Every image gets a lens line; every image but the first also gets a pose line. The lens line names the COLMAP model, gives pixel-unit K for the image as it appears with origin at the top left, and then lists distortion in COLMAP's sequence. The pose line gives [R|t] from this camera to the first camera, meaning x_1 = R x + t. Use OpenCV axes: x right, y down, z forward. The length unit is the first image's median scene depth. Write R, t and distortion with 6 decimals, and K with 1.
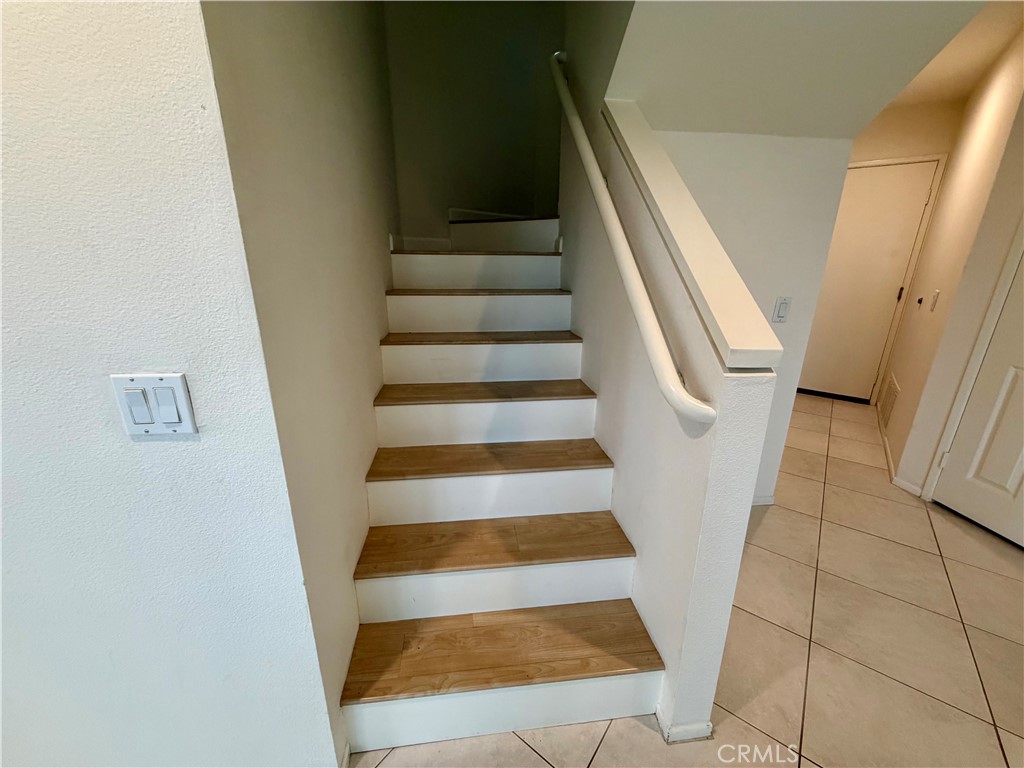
lens RADIAL K [[408.1, 0, 510.1], [0, 408.1, 383.3], [0, 0, 1]] dist [0.000846, 0.000278]
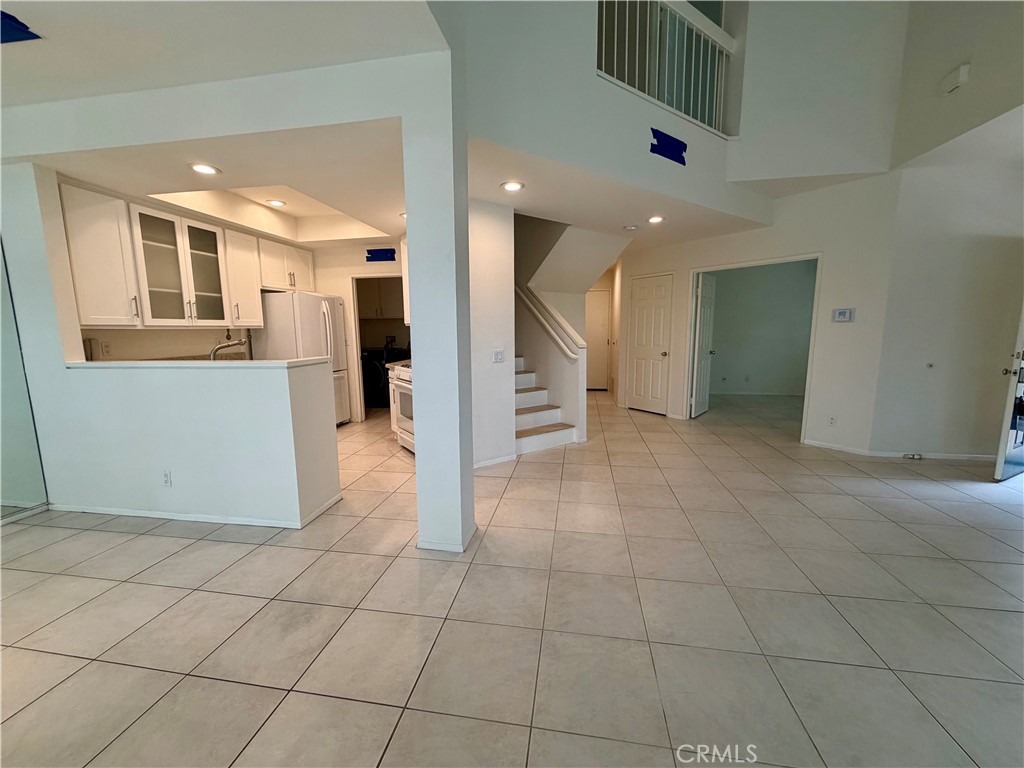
lens RADIAL K [[408.1, 0, 510.1], [0, 408.1, 383.3], [0, 0, 1]] dist [0.000846, 0.000278]
pose [[0.877451, -0.078785, 0.473152, -1.143771], [0.159000, 0.978422, -0.131944, 0.394268], [-0.452547, 0.191006, 0.871044, -1.271089]]
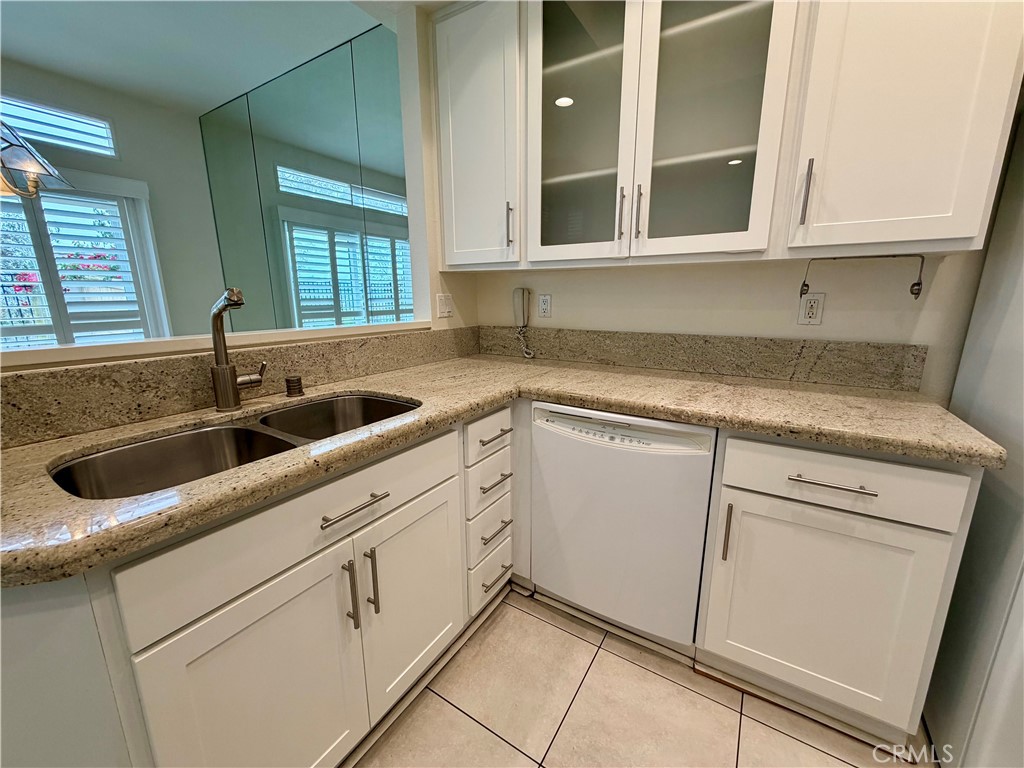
lens RADIAL K [[408.1, 0, 510.1], [0, 408.1, 383.3], [0, 0, 1]] dist [0.000846, 0.000278]
pose [[0.106188, 0.205580, -0.972862, -0.782288], [-0.296407, 0.940458, 0.166380, -0.180147], [0.949140, 0.270696, 0.160800, 0.687434]]
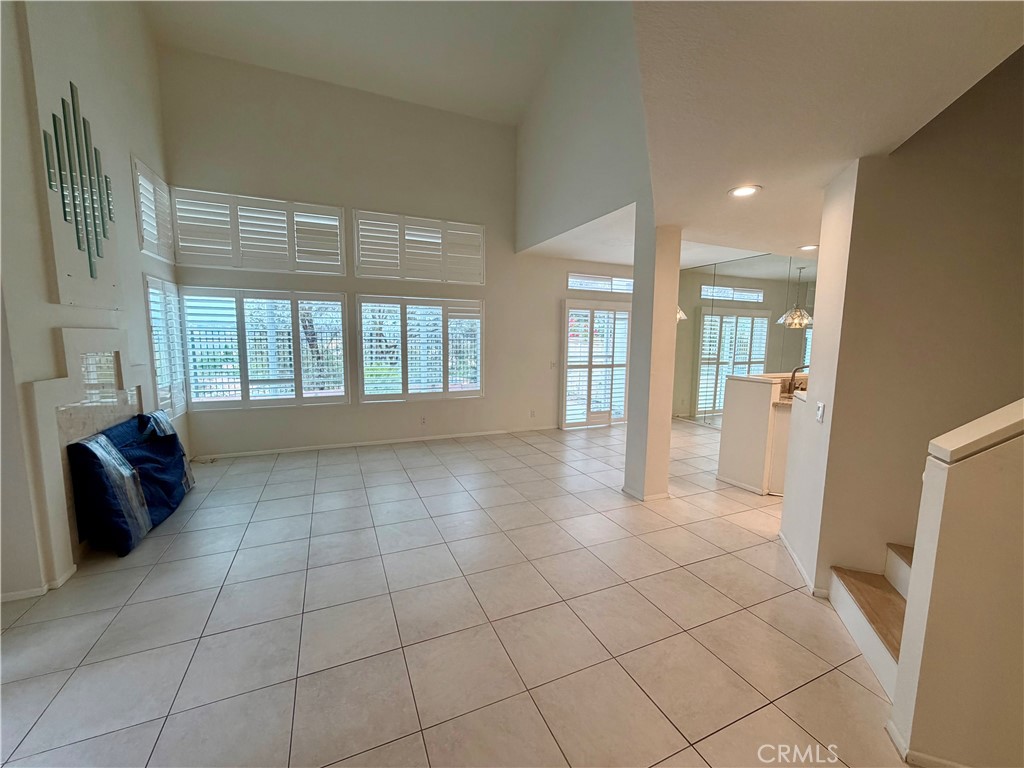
lens RADIAL K [[410.9, 0, 509.5], [0, 410.9, 381.6], [0, 0, 1]] dist [0.000293, 0.000020]
pose [[-0.467023, 0.084643, -0.880184, 1.143671], [-0.283157, 0.928676, 0.239548, -0.090985], [0.837682, 0.361105, -0.409746, 0.049248]]
